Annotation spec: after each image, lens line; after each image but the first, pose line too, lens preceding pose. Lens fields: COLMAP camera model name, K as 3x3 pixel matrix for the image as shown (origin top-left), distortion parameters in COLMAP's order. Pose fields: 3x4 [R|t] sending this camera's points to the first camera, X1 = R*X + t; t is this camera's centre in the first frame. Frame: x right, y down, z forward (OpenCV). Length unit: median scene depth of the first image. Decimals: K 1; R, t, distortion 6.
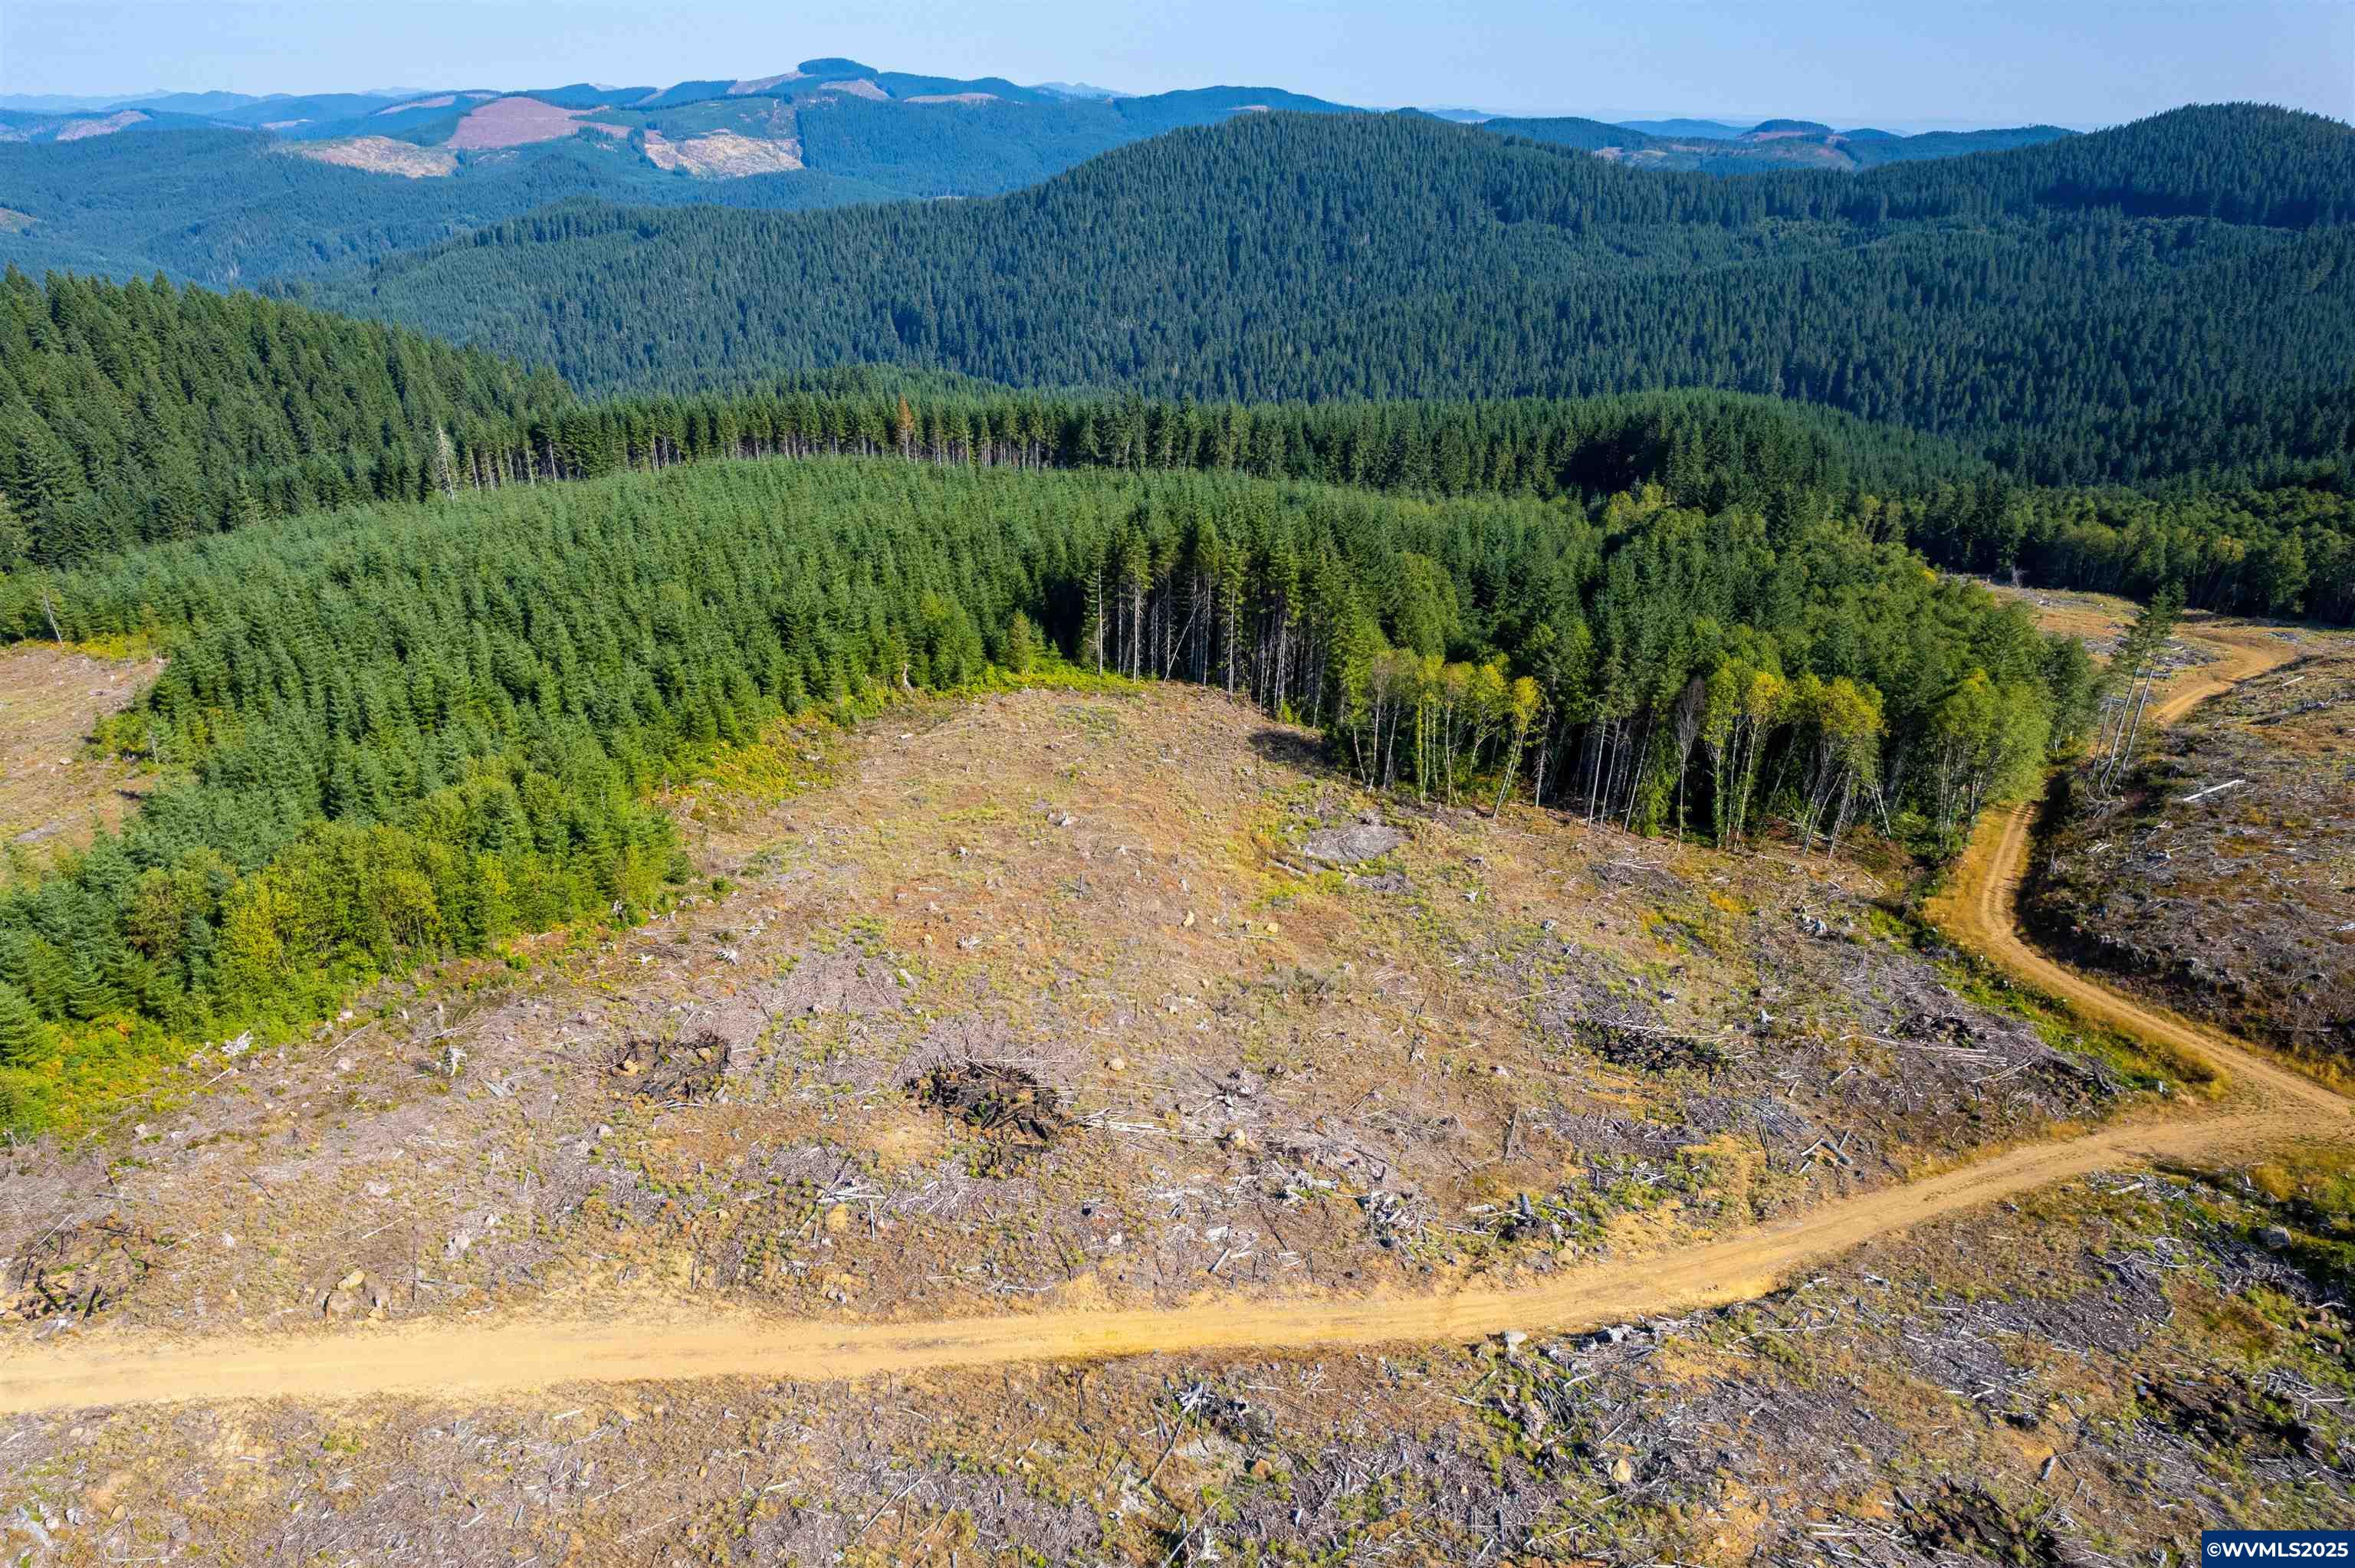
lens RADIAL K [[1501.3, 0, 1155.3], [0, 1501.3, 799.7], [0, 0, 1]] dist [-0.076554, 0.064894]
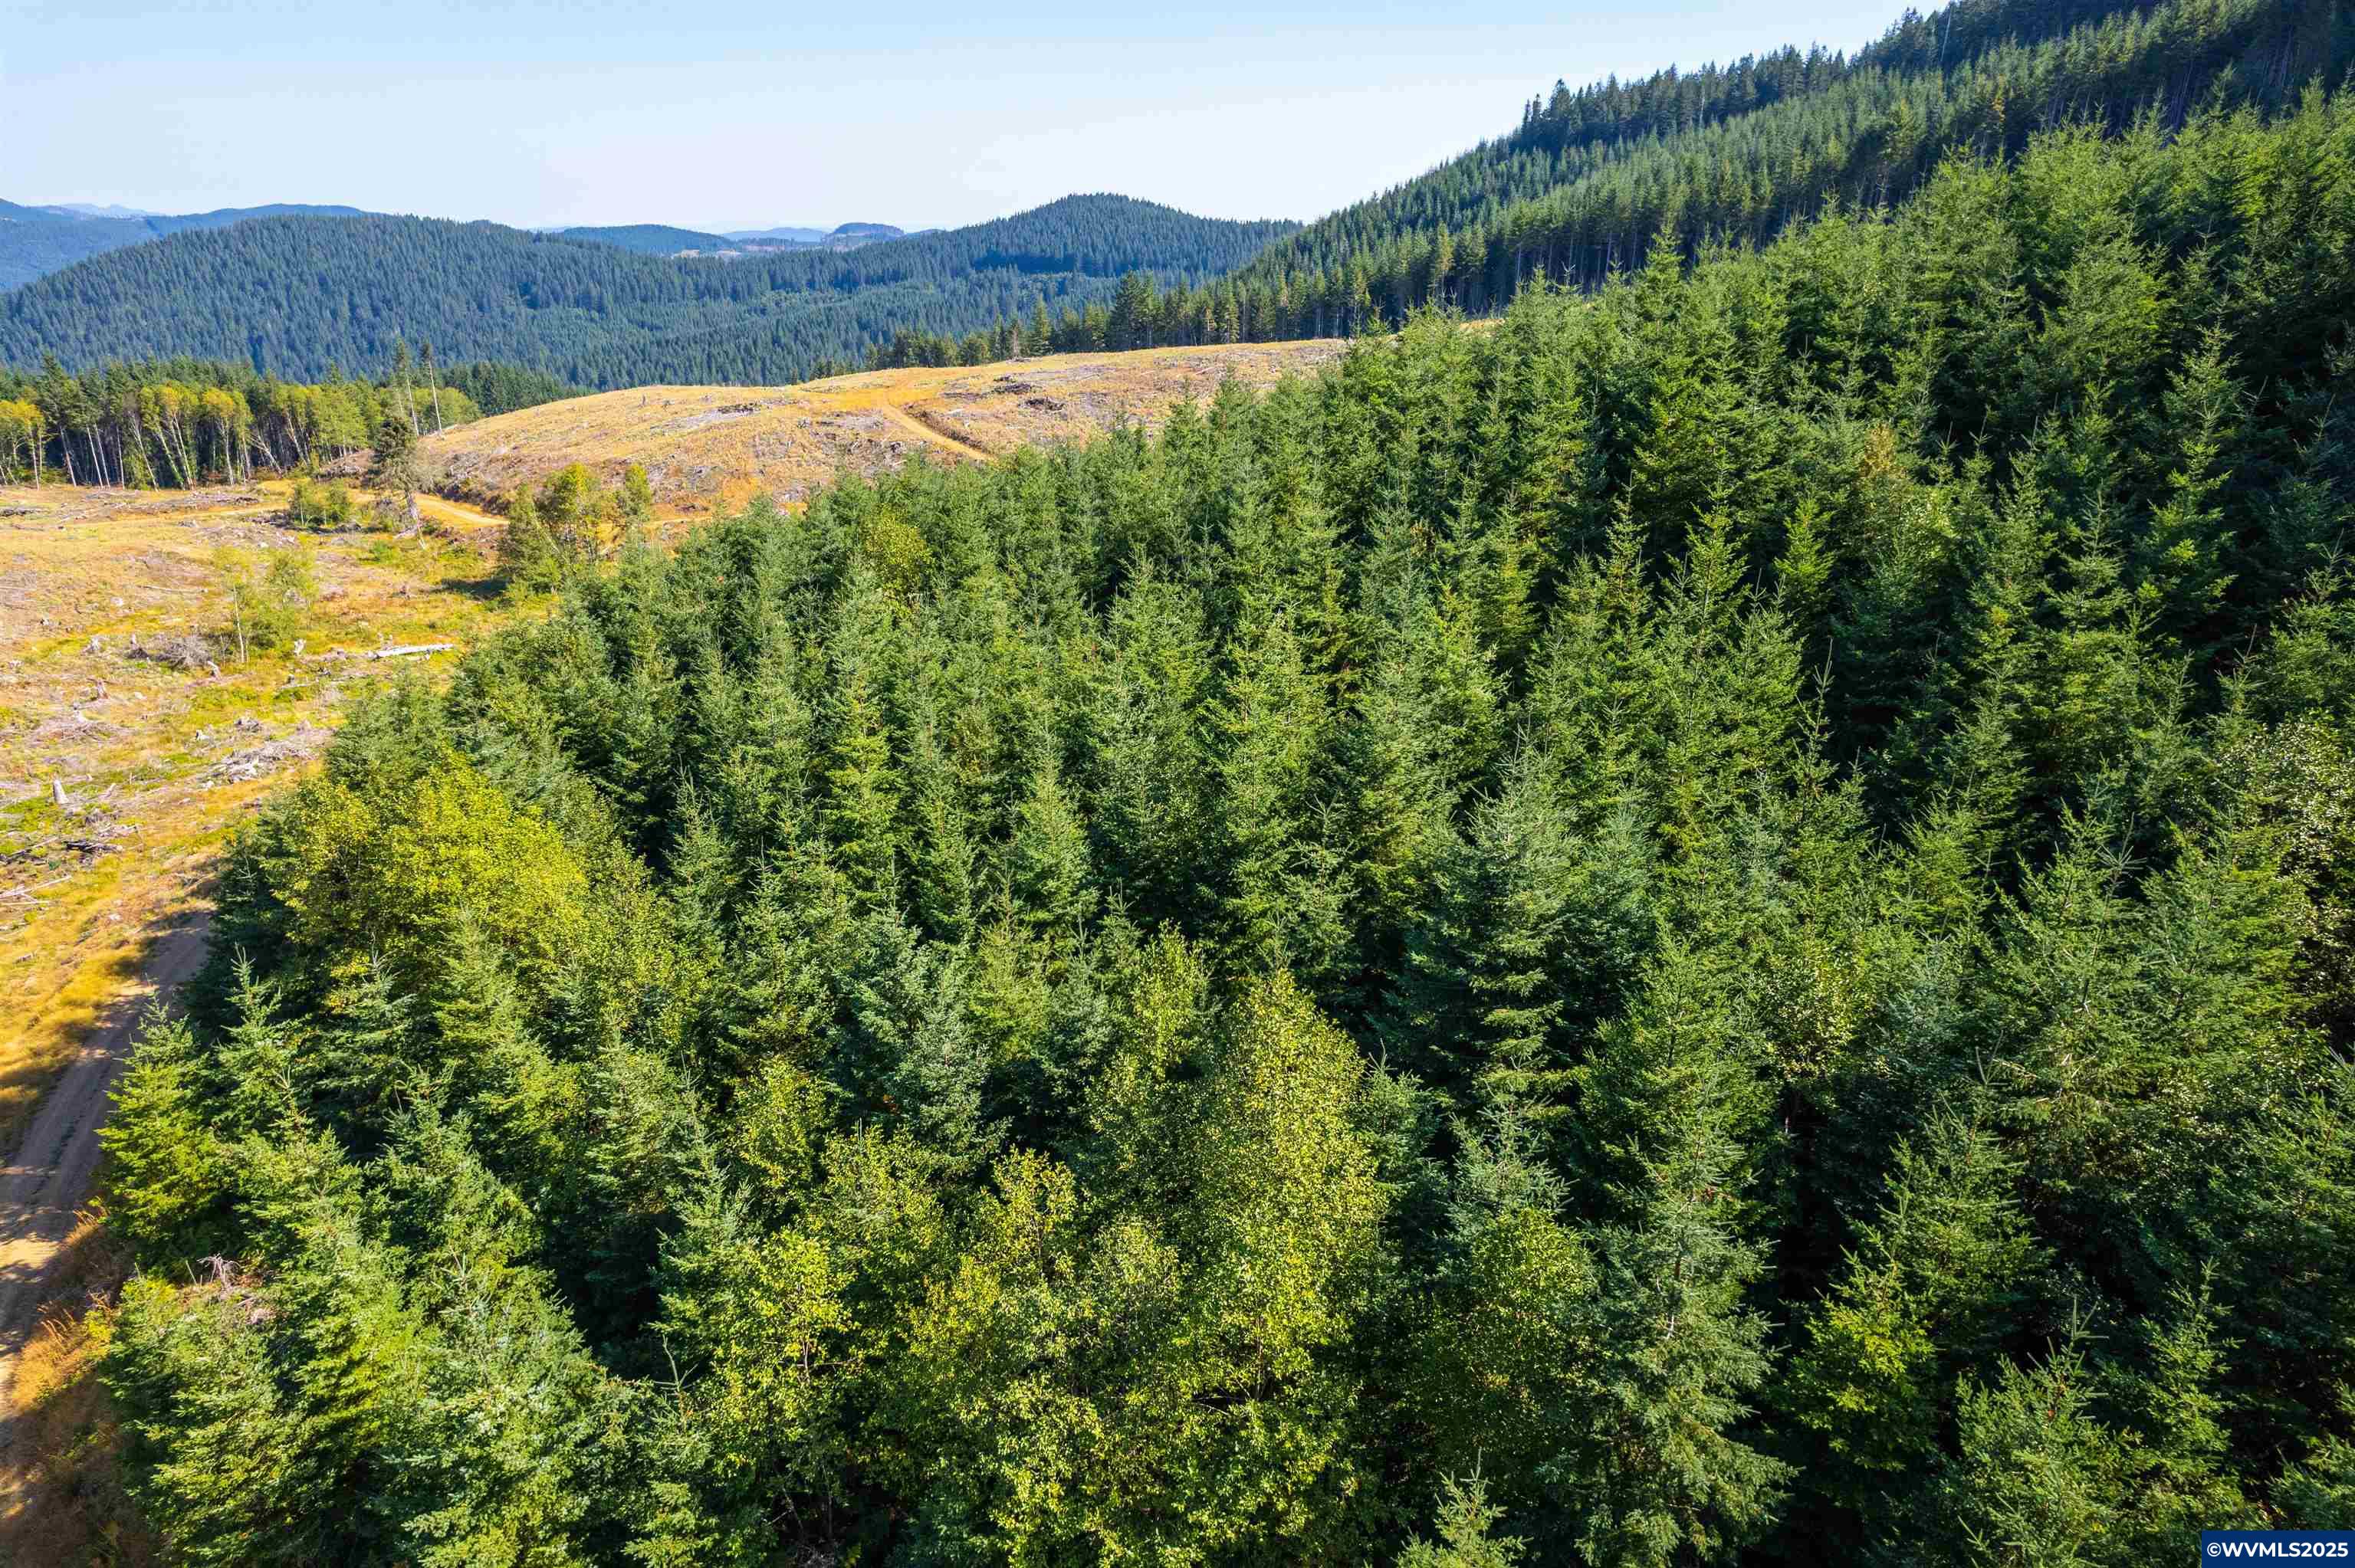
lens RADIAL K [[1501.3, 0, 1152.7], [0, 1501.3, 795.5], [0, 0, 1]] dist [-0.076554, 0.064894]
pose [[0.862022, -0.190151, 0.469852, 0.057047], [0.222377, 0.974868, -0.013455, 0.082177], [-0.455485, 0.116082, 0.882643, -0.134221]]
